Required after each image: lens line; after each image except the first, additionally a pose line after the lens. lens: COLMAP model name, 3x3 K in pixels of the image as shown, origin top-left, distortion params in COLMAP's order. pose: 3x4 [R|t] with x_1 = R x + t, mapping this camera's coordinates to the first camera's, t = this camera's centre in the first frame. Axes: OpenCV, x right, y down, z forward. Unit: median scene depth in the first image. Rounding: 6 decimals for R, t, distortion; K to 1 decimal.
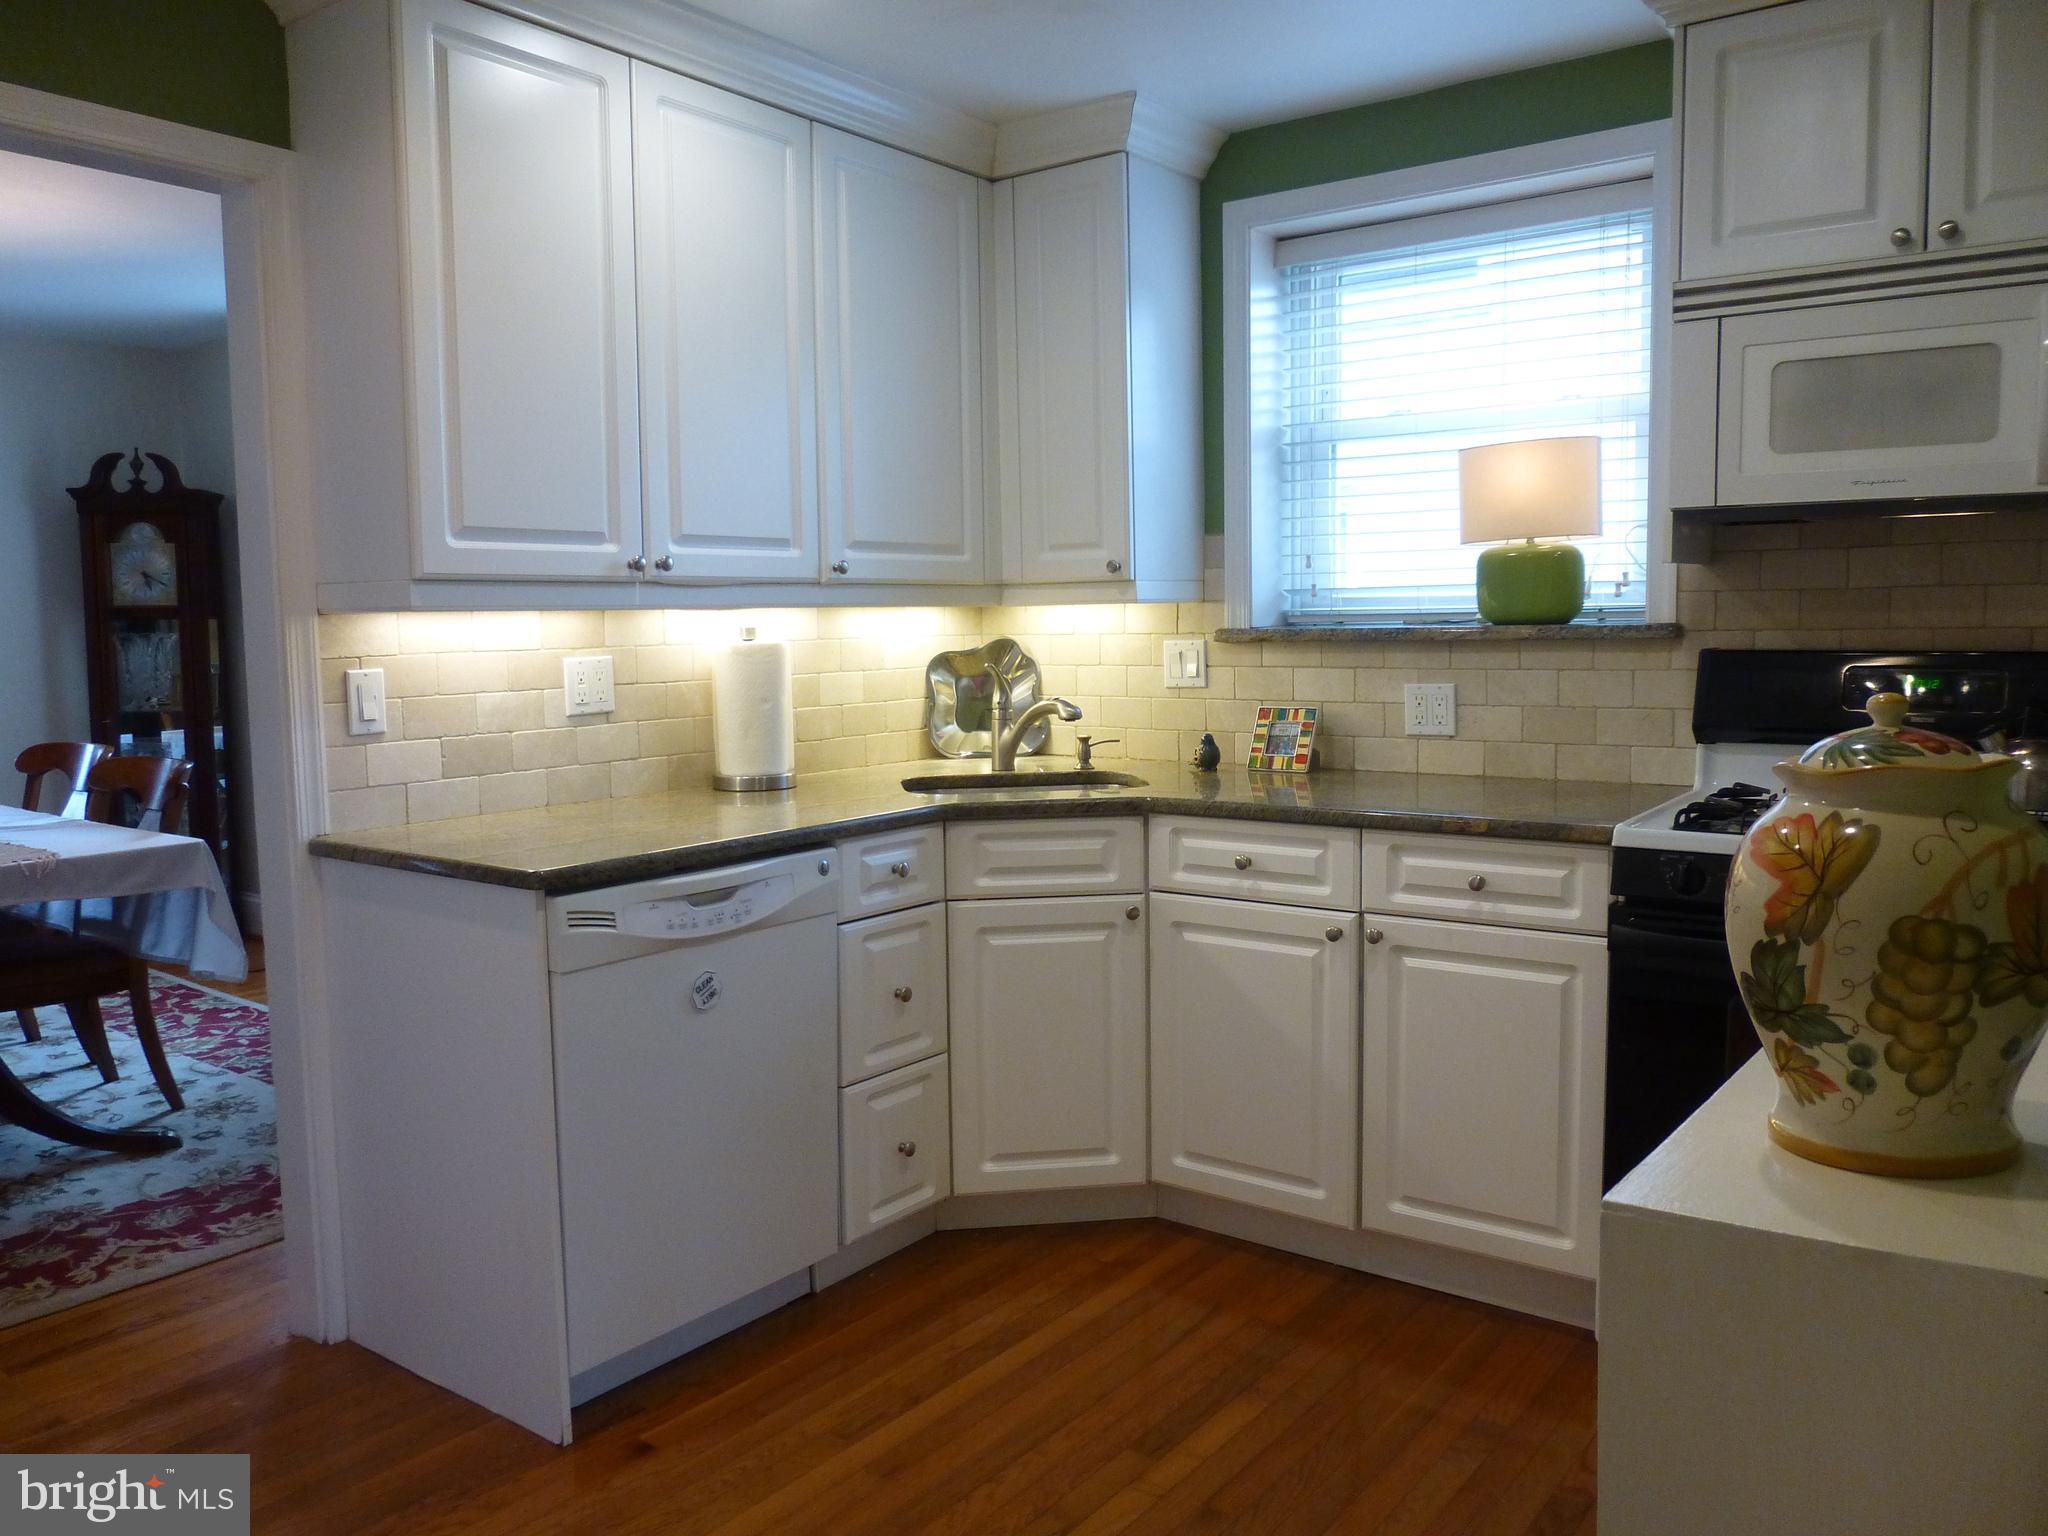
lens RADIAL K [[1537.9, 0, 1017.0], [0, 1537.9, 773.1], [0, 0, 1]] dist [-0.069956, 0.051917]
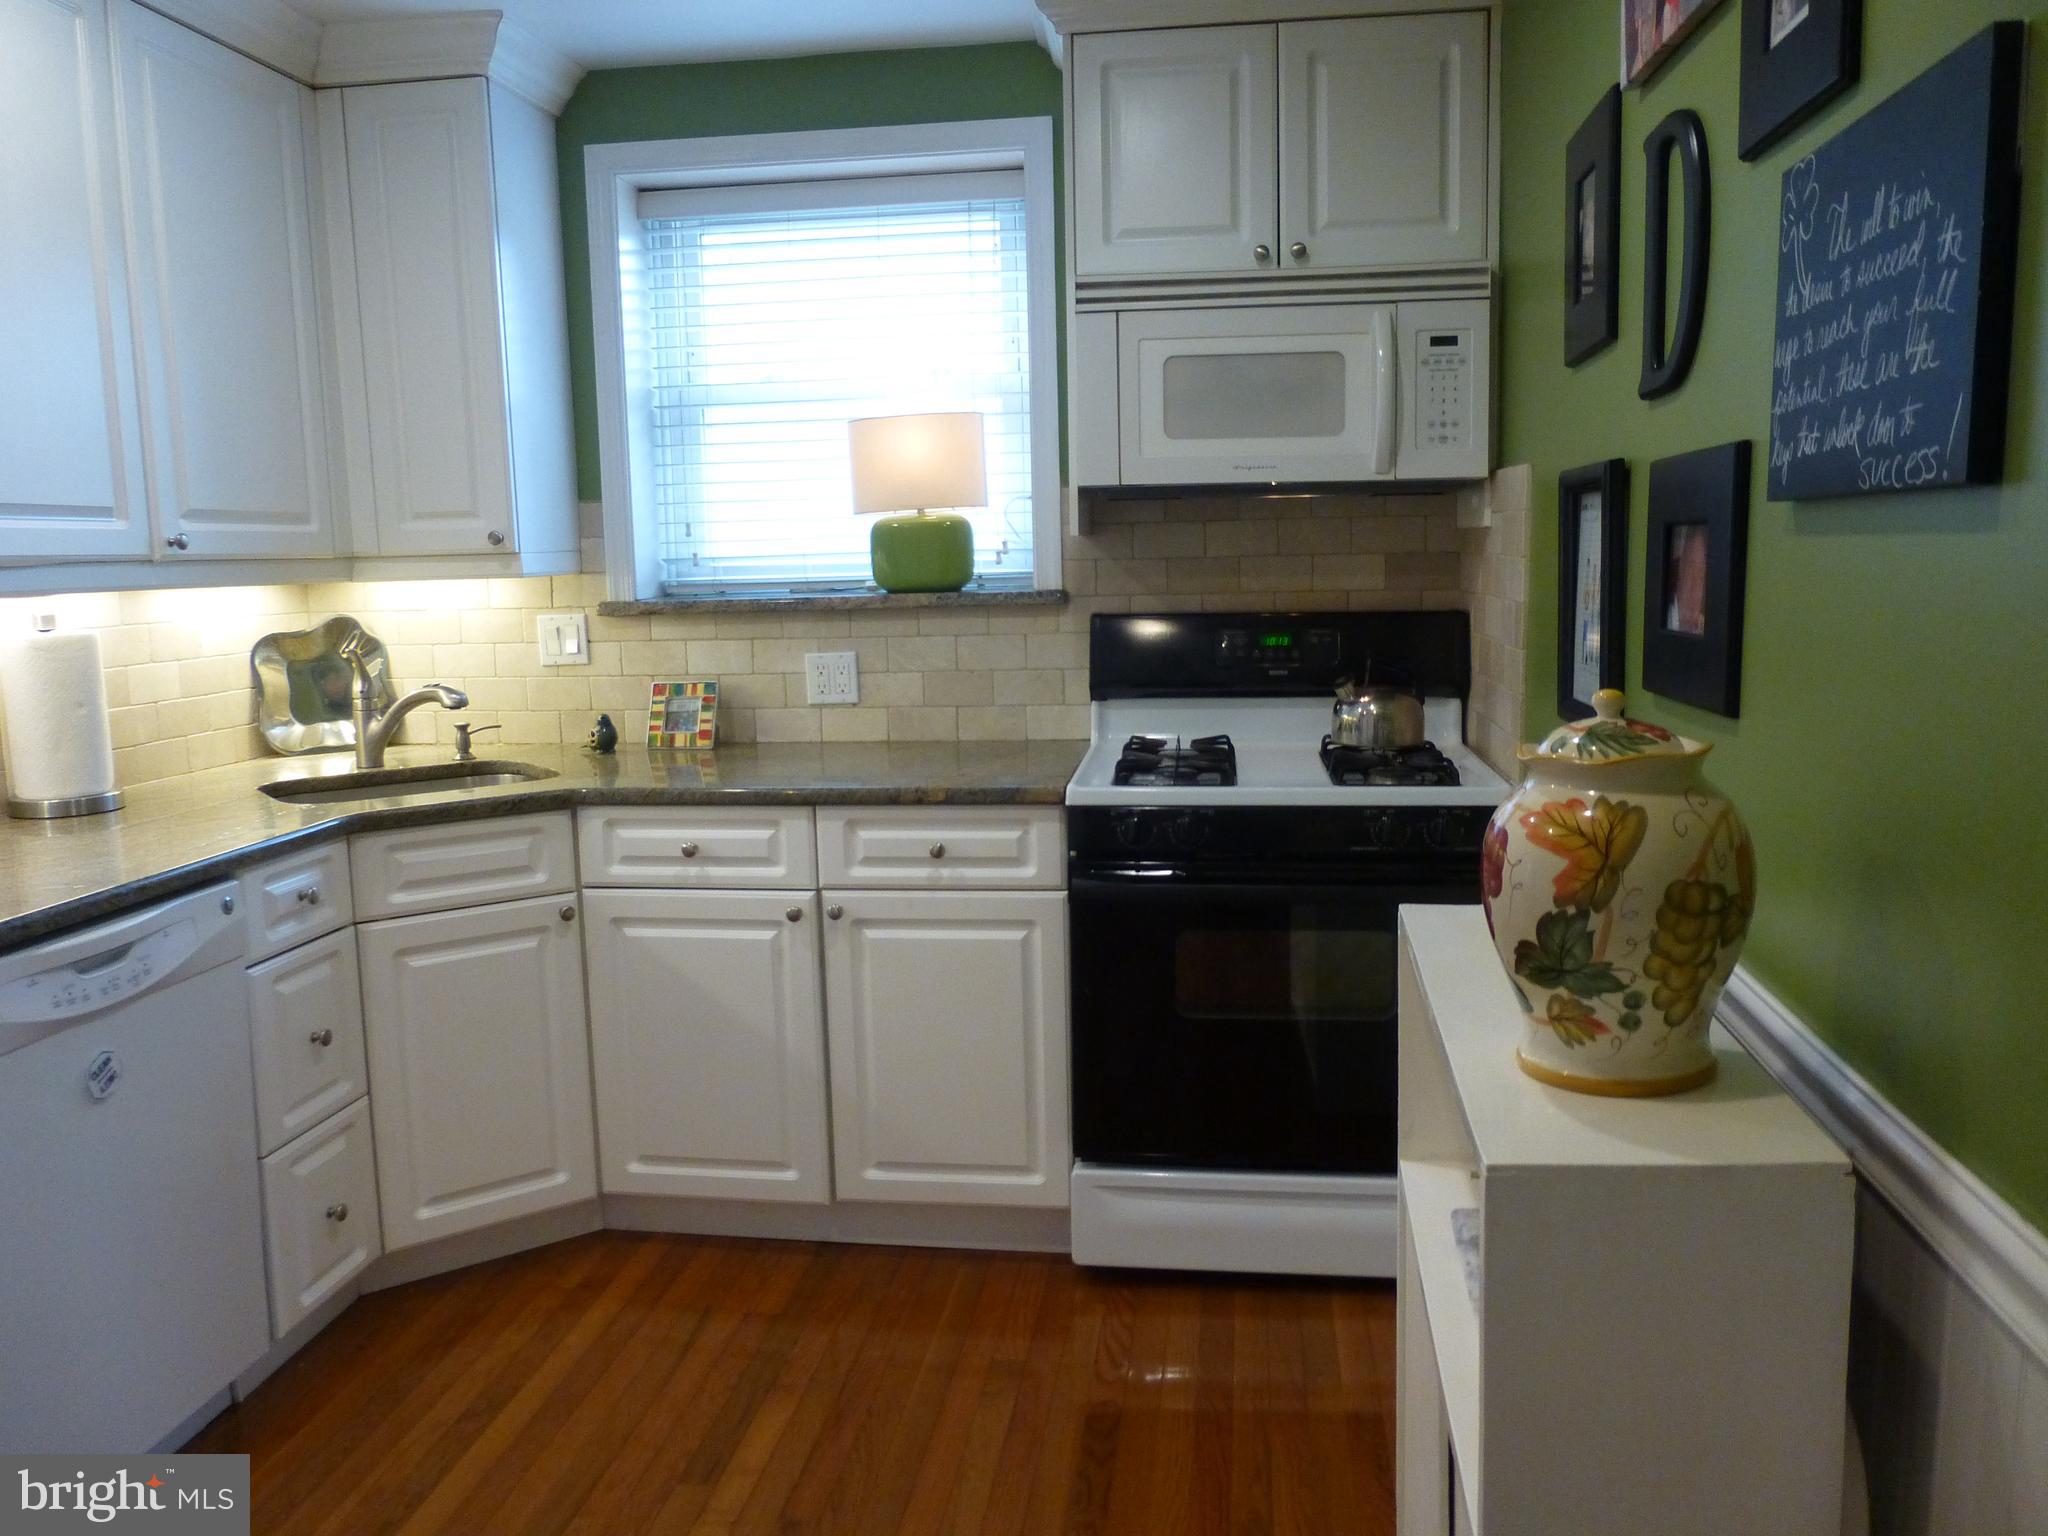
lens RADIAL K [[1537.9, 0, 1017.7], [0, 1537.9, 775.5], [0, 0, 1]] dist [-0.069956, 0.051917]
pose [[0.871553, -0.073311, 0.484789, -0.141383], [0.056526, 0.997189, 0.049175, -0.024691], [-0.487031, -0.015455, 0.873248, 0.066411]]
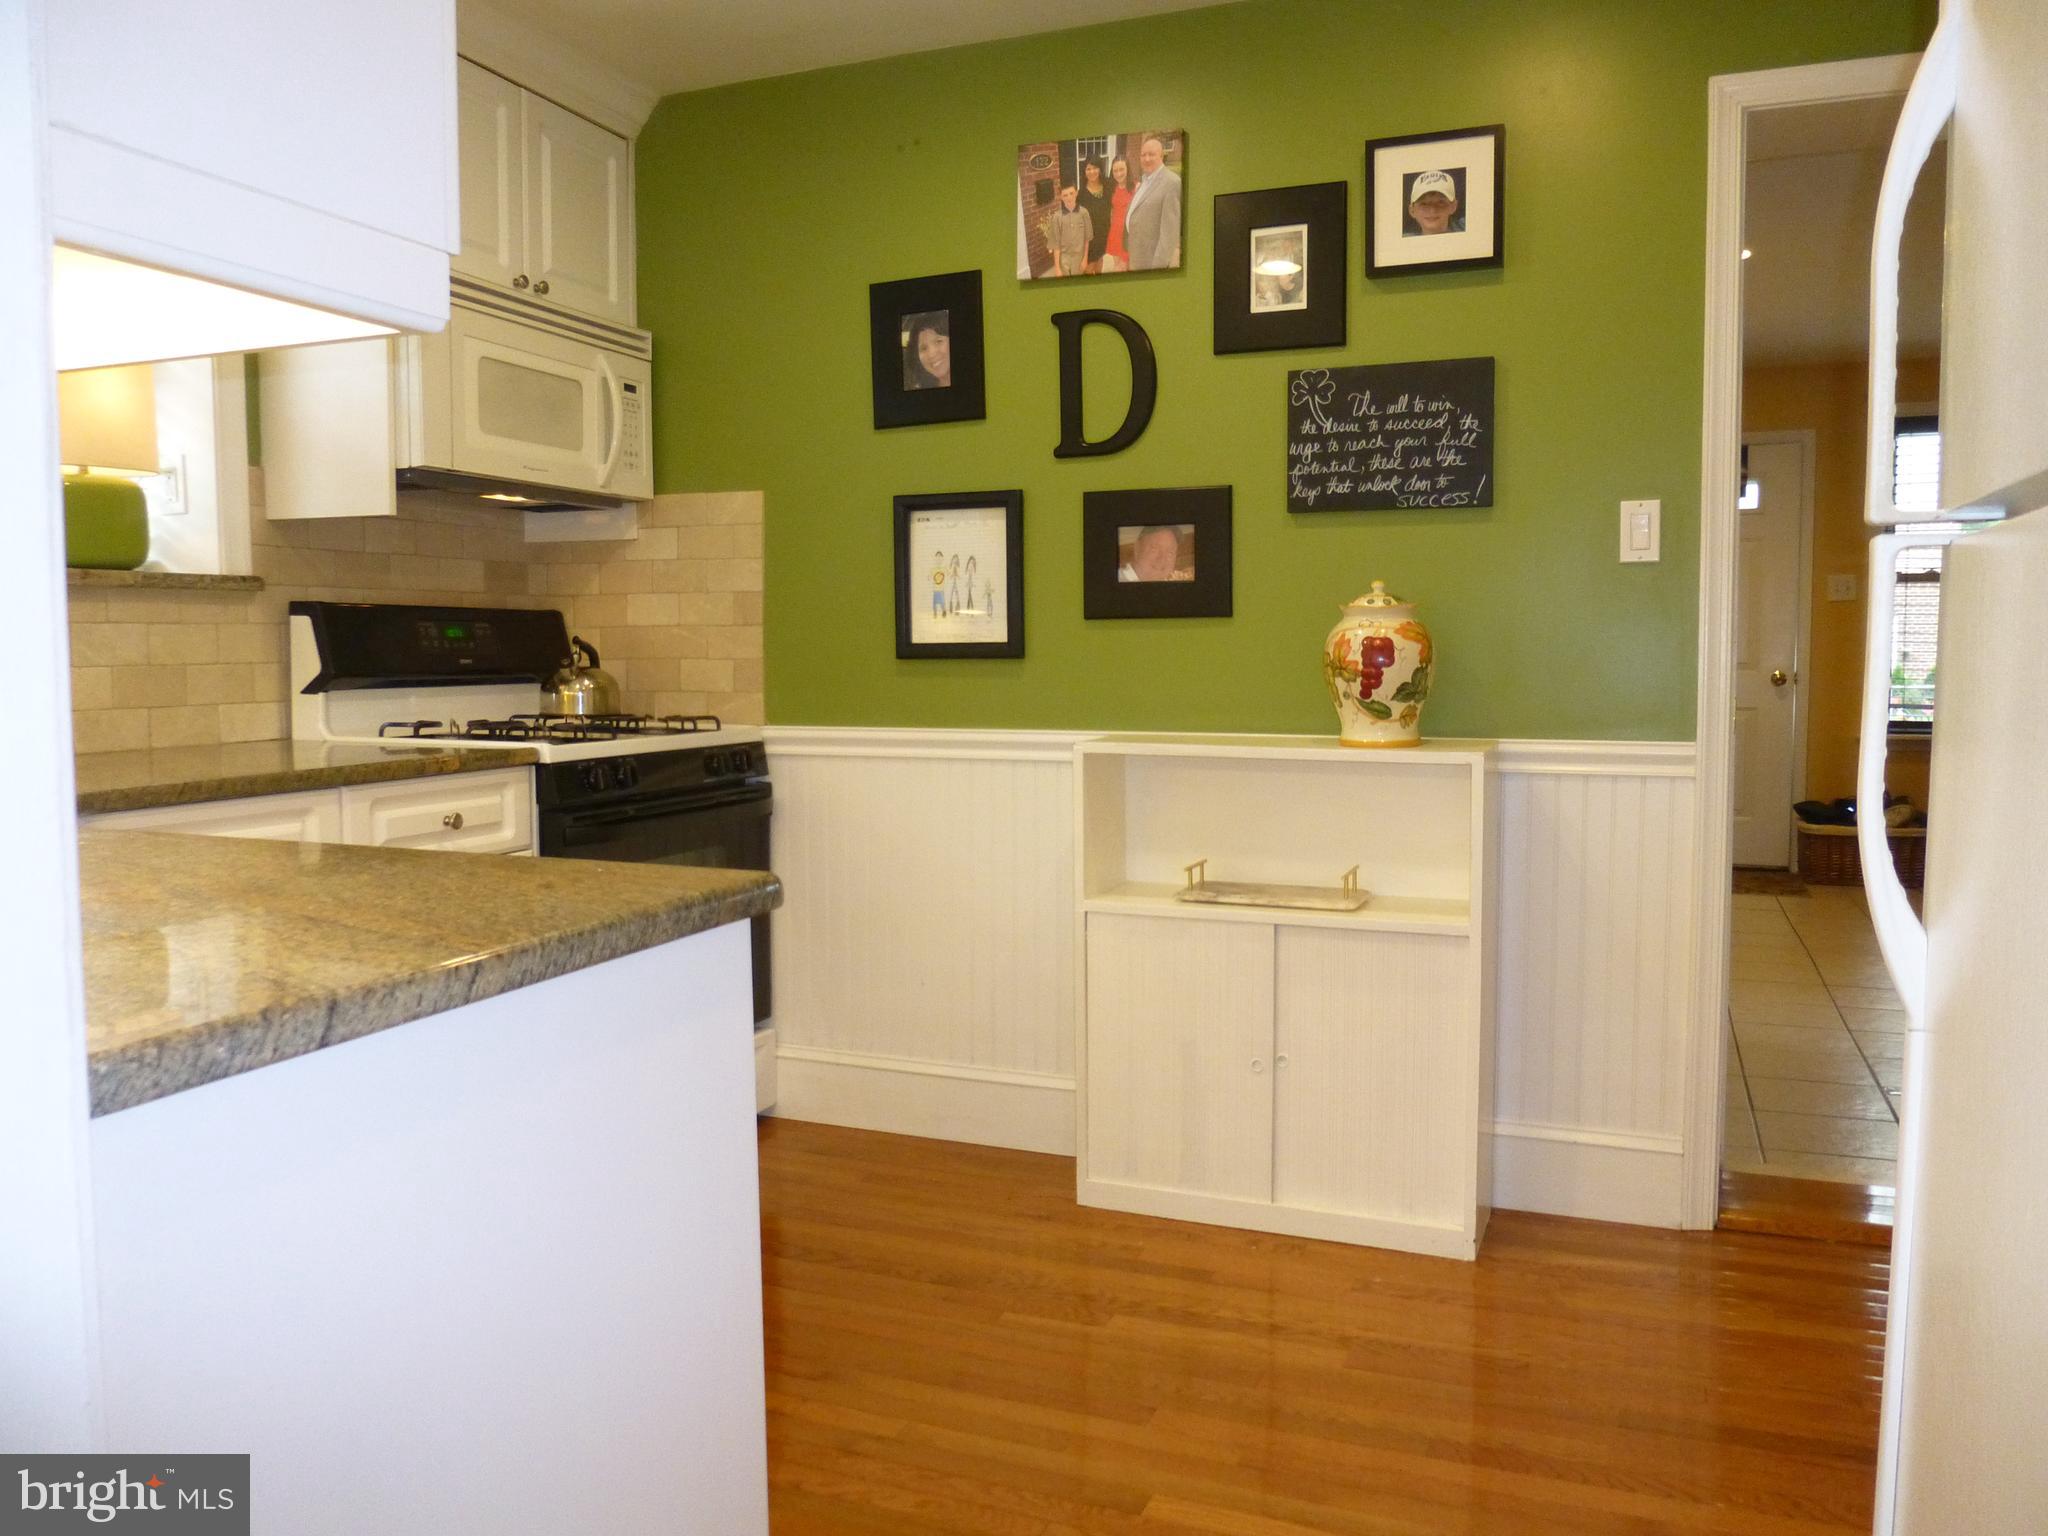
lens RADIAL K [[1537.9, 0, 1031.7], [0, 1537.9, 780.8], [0, 0, 1]] dist [-0.069956, 0.051917]
pose [[-0.267667, -0.061474, 0.961548, -0.701540], [0.105196, 0.990132, 0.092585, -0.005484], [-0.957751, 0.125933, -0.258559, 0.843295]]
